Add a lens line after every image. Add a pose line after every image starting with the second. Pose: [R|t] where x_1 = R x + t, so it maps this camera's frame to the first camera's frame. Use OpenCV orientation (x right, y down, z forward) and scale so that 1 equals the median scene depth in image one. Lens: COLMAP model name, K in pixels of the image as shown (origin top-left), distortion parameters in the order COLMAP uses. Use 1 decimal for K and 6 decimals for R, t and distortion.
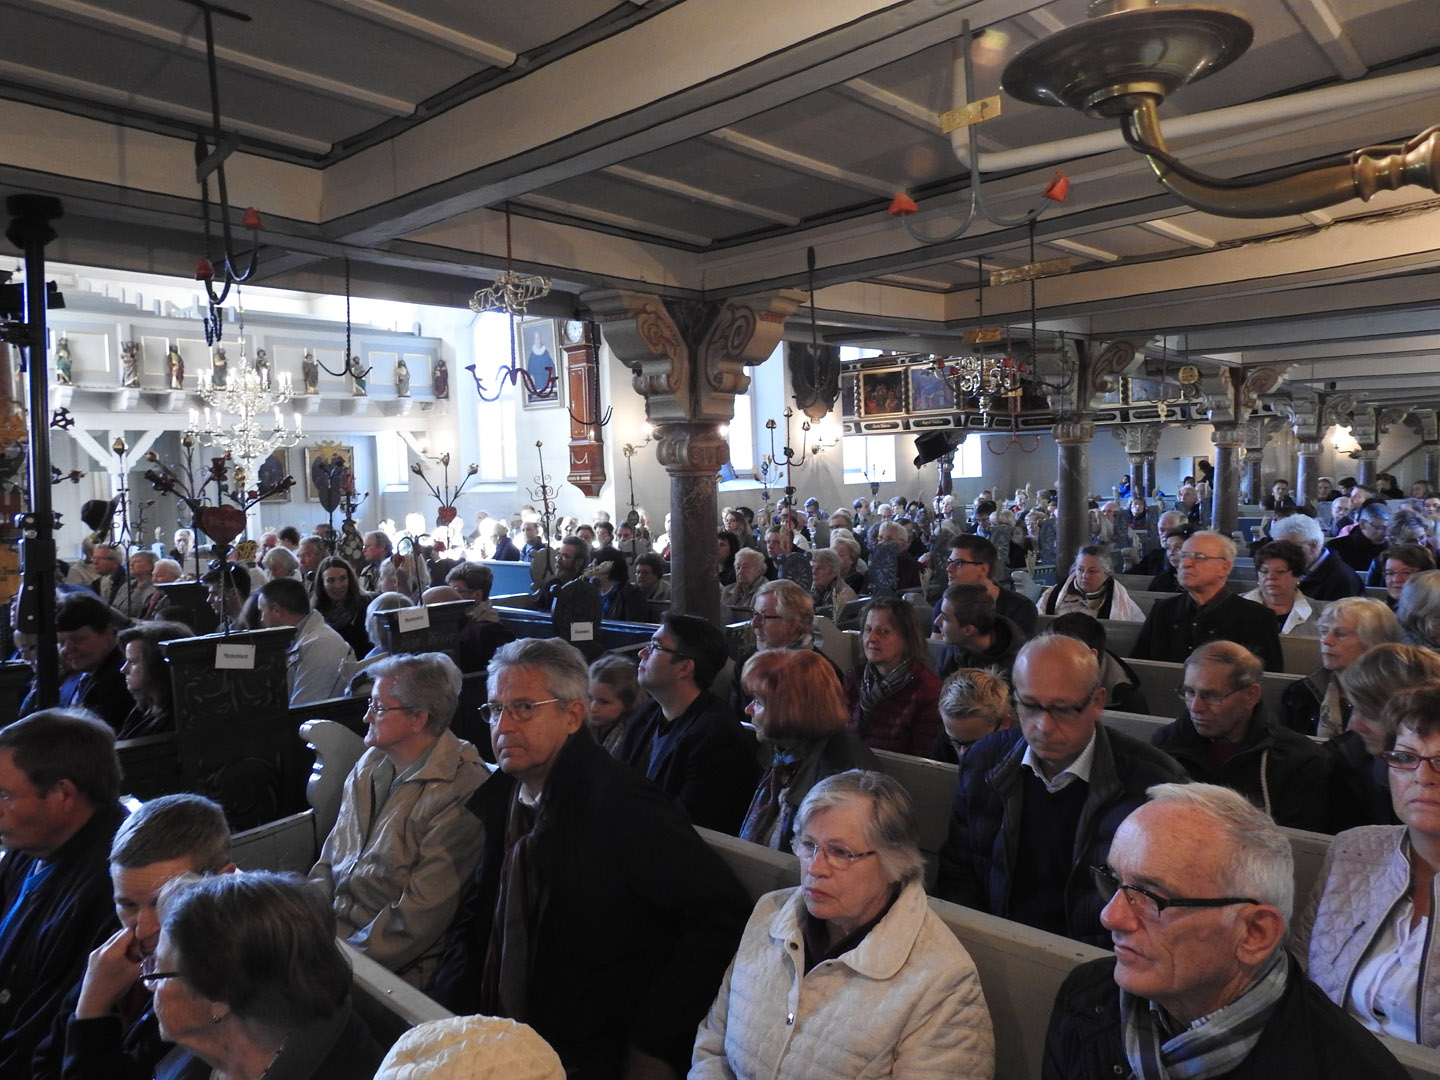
lens RADIAL K [[988.6, 0, 720.0], [0, 988.6, 540.0], [0, 0, 1]] dist [-0.001371, -0.000530]
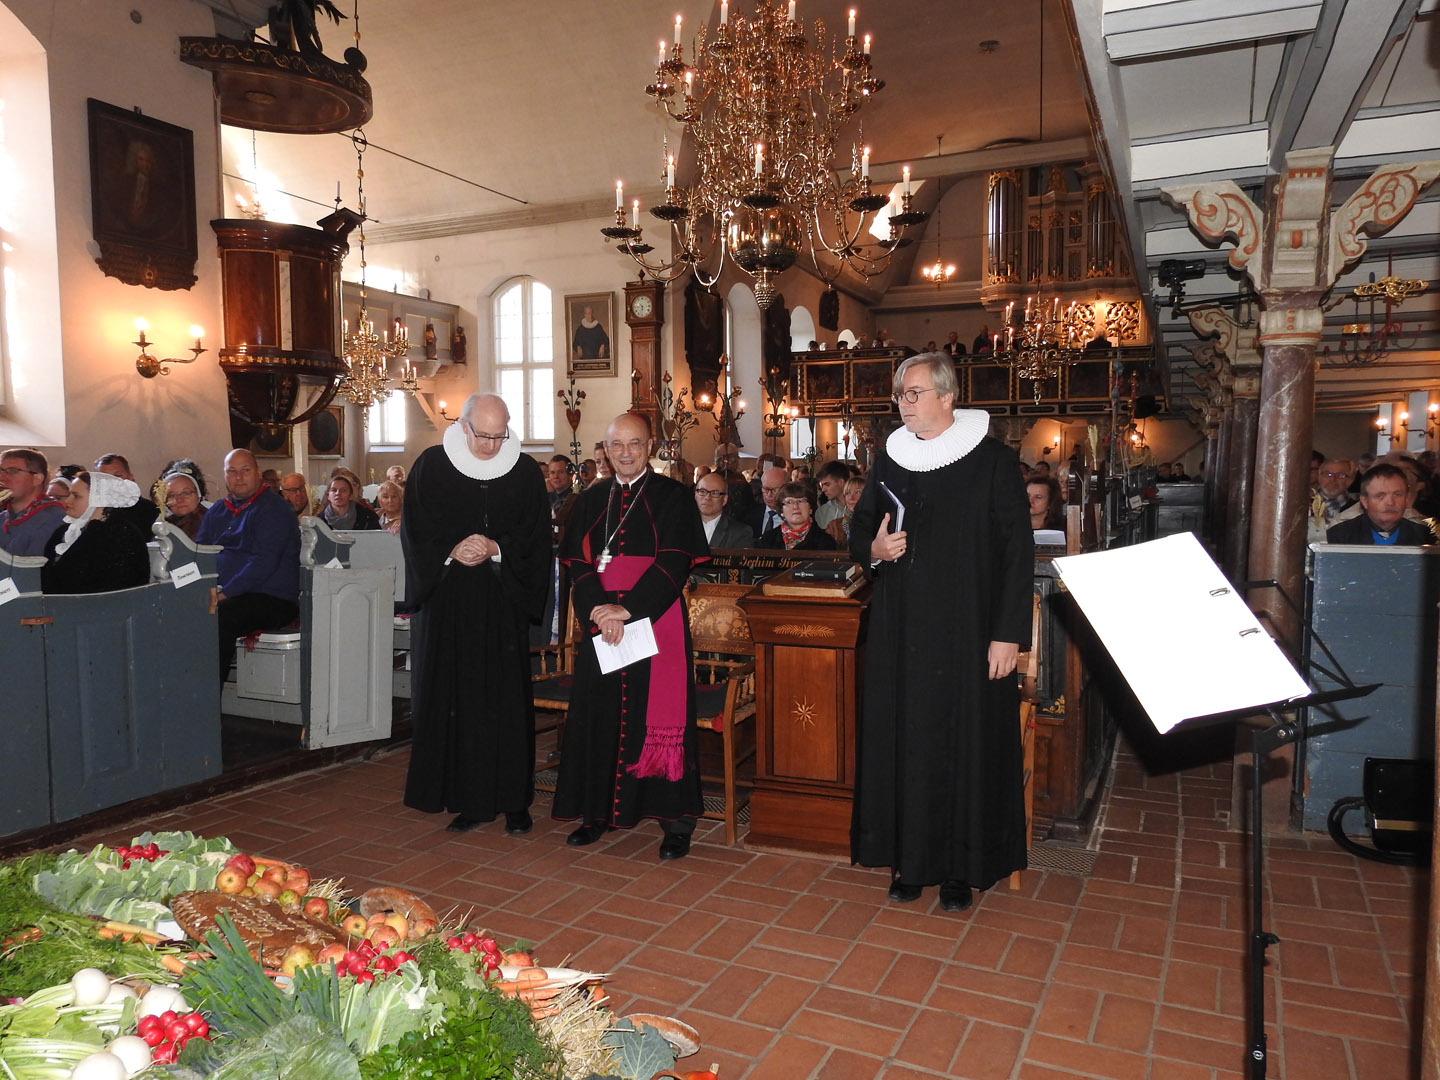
lens RADIAL K [[988.6, 0, 720.0], [0, 988.6, 540.0], [0, 0, 1]] dist [-0.001371, -0.000530]
pose [[0.955602, 0.007686, 0.294561, -0.313593], [-0.007925, 0.999969, -0.000382, 0.042408], [-0.294555, -0.001969, 0.955632, -0.087607]]
